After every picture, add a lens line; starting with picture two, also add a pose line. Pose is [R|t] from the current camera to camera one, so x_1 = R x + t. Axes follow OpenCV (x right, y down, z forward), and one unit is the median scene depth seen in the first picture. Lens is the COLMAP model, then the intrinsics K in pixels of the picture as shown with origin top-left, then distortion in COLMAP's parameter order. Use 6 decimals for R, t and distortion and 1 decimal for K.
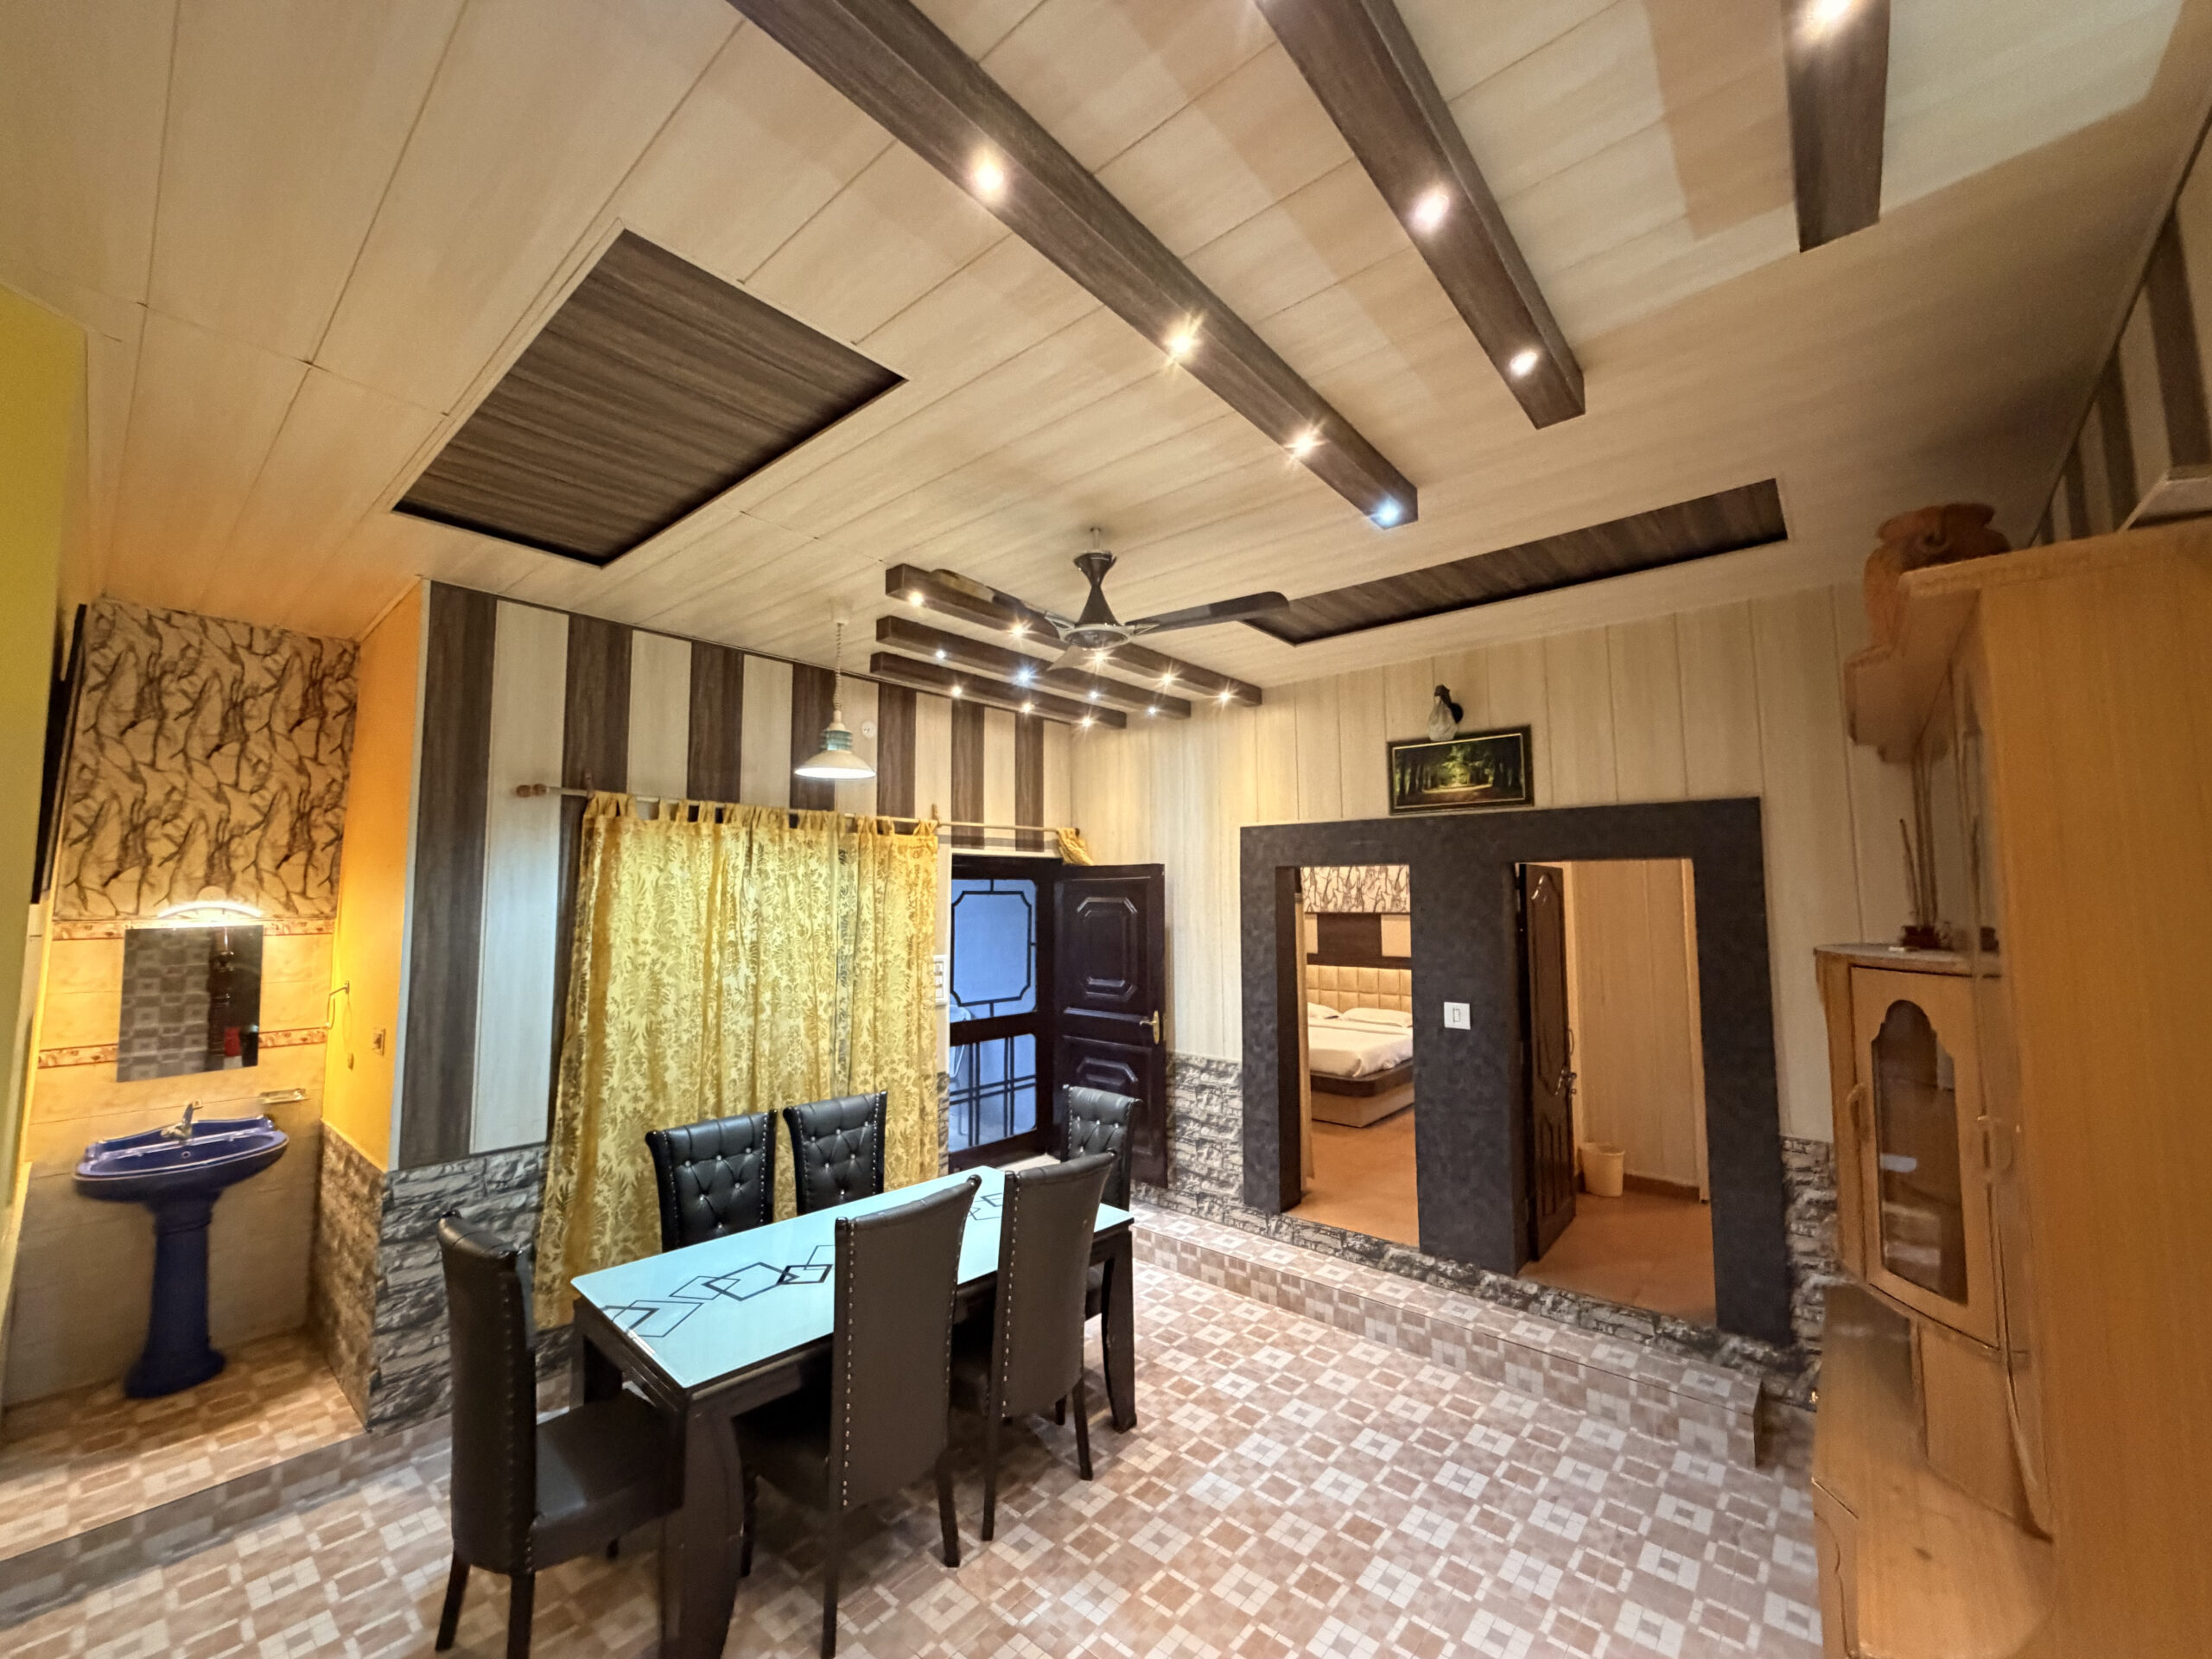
lens RADIAL K [[877.9, 0, 1102.8], [0, 877.9, 829.4], [0, 0, 1]] dist [0.000551, 0.000266]
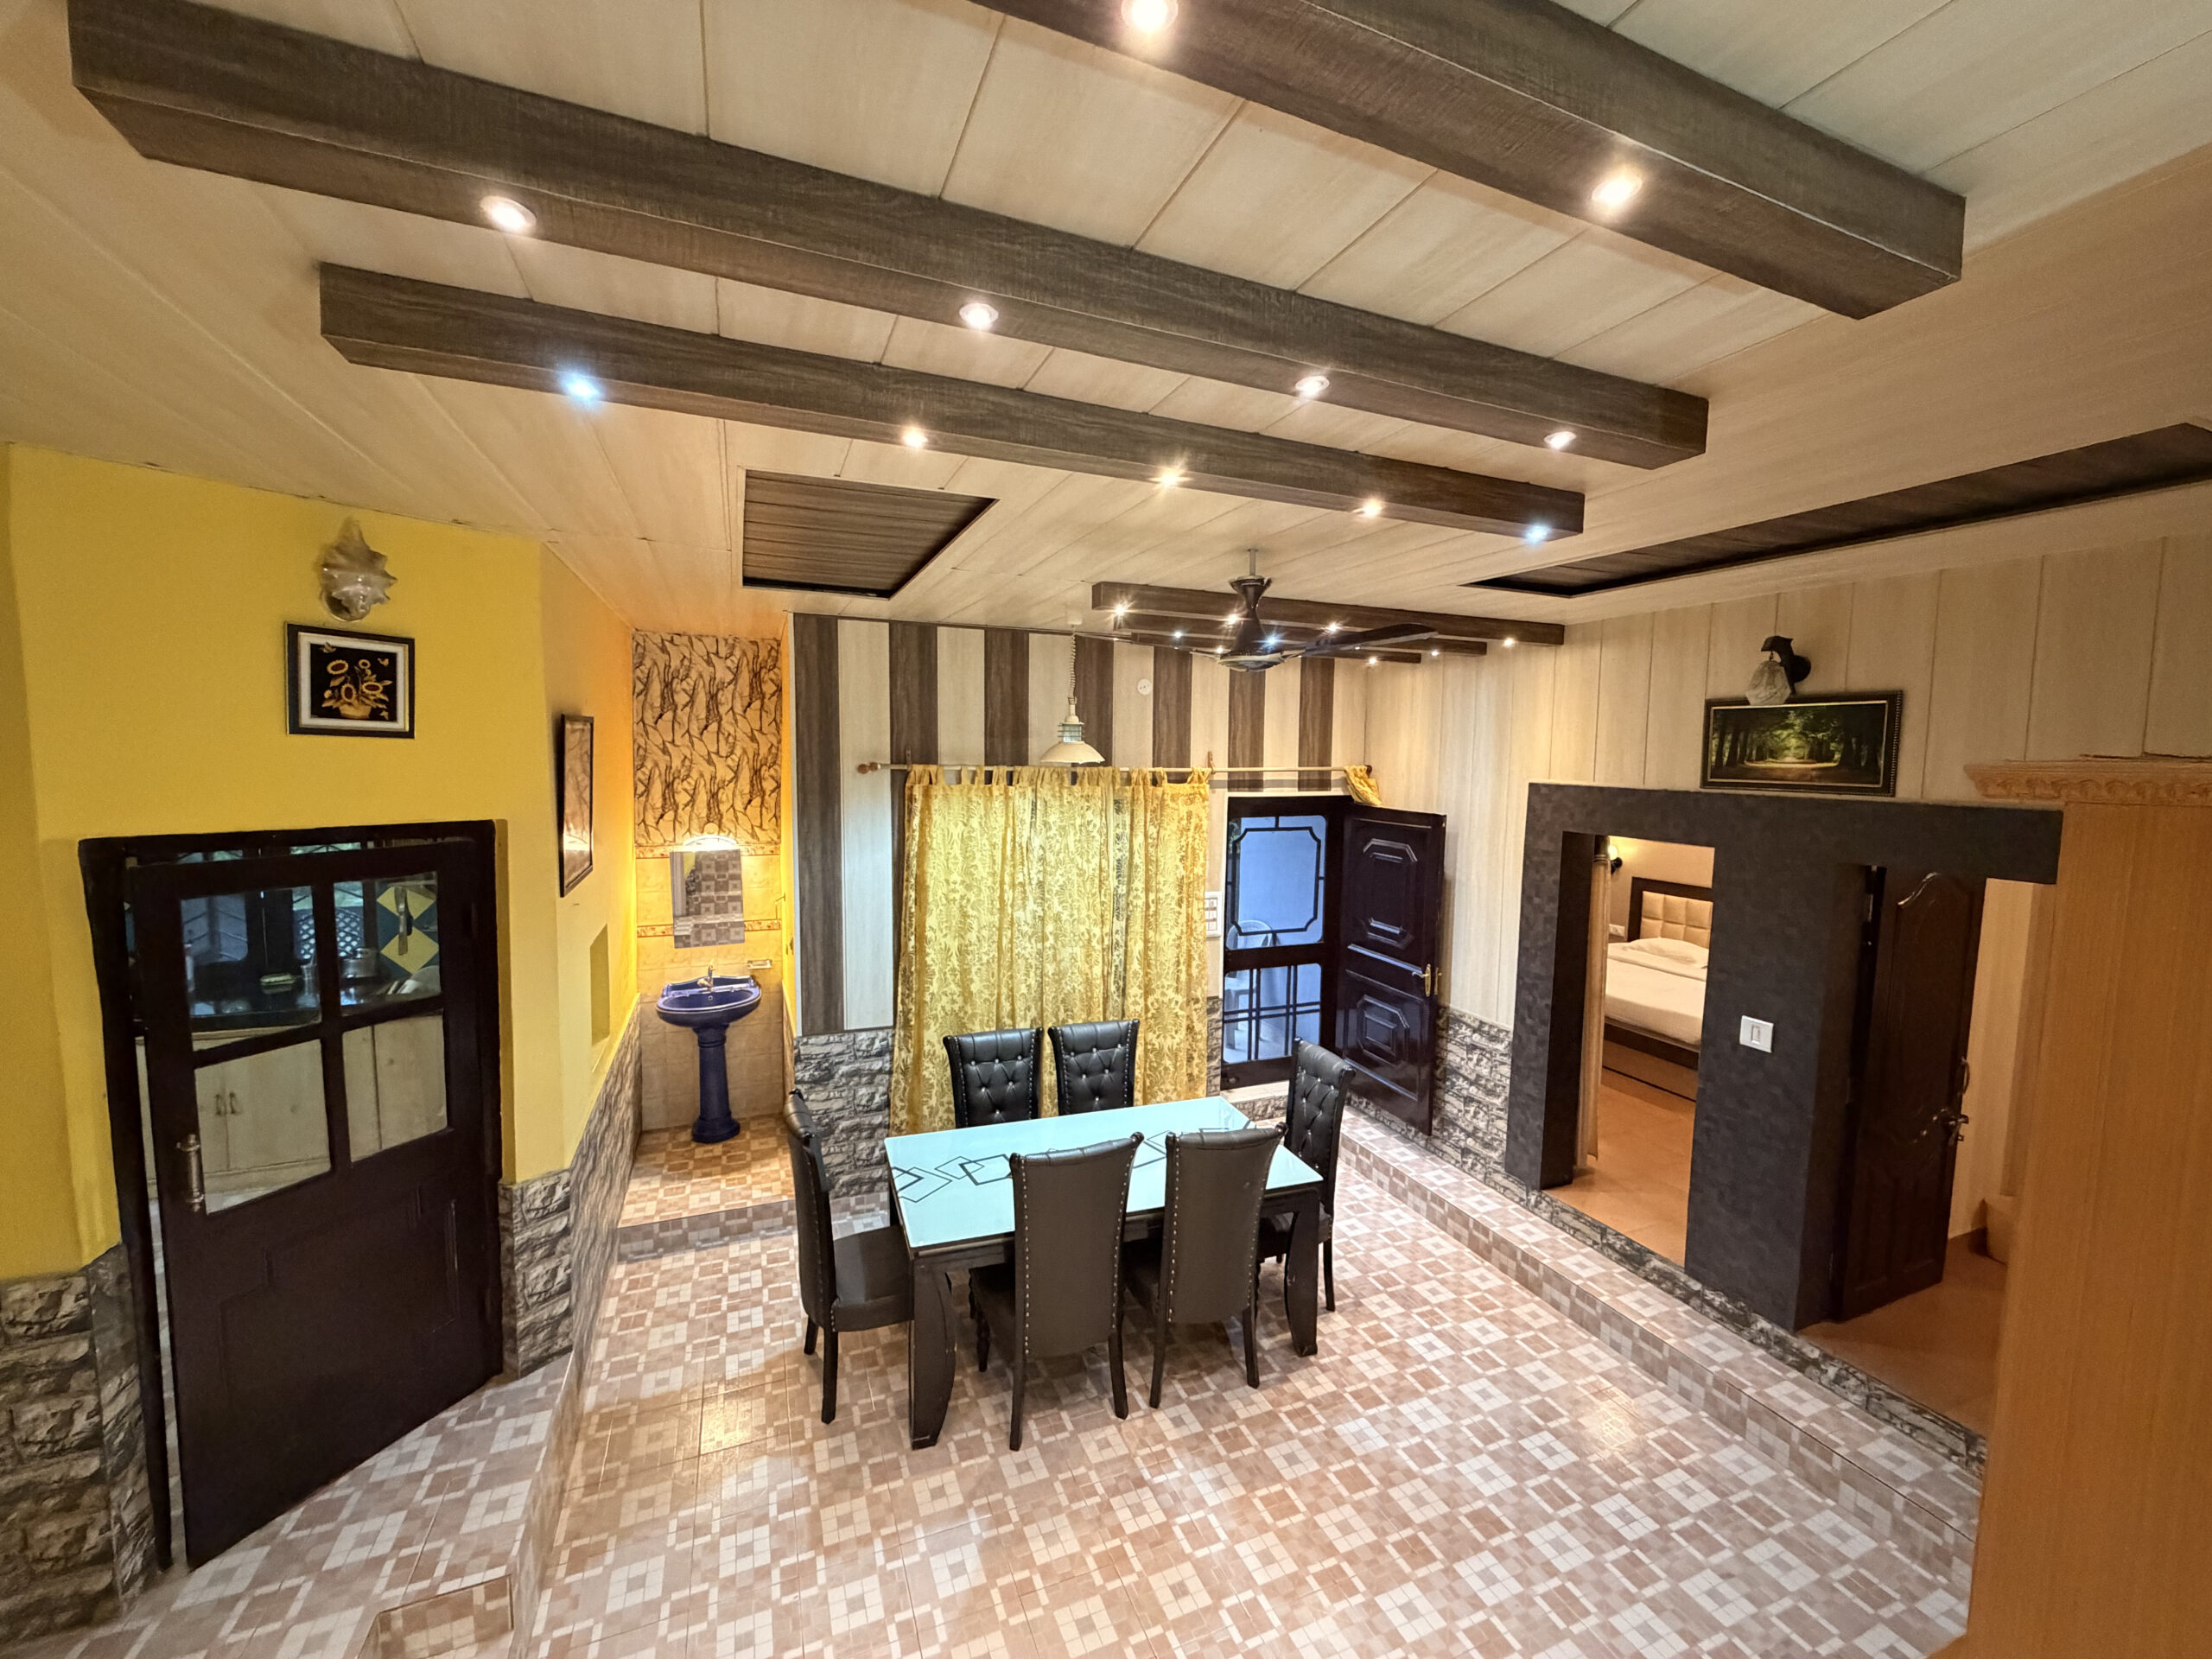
lens RADIAL K [[878.7, 0, 1106.0], [0, 878.7, 829.5], [0, 0, 1]] dist [0.001647, -0.000157]
pose [[0.893323, 0.055106, -0.446024, 0.217443], [0.018775, 0.987011, 0.159549, -0.135183], [0.449023, -0.150903, 0.880685, -0.002136]]
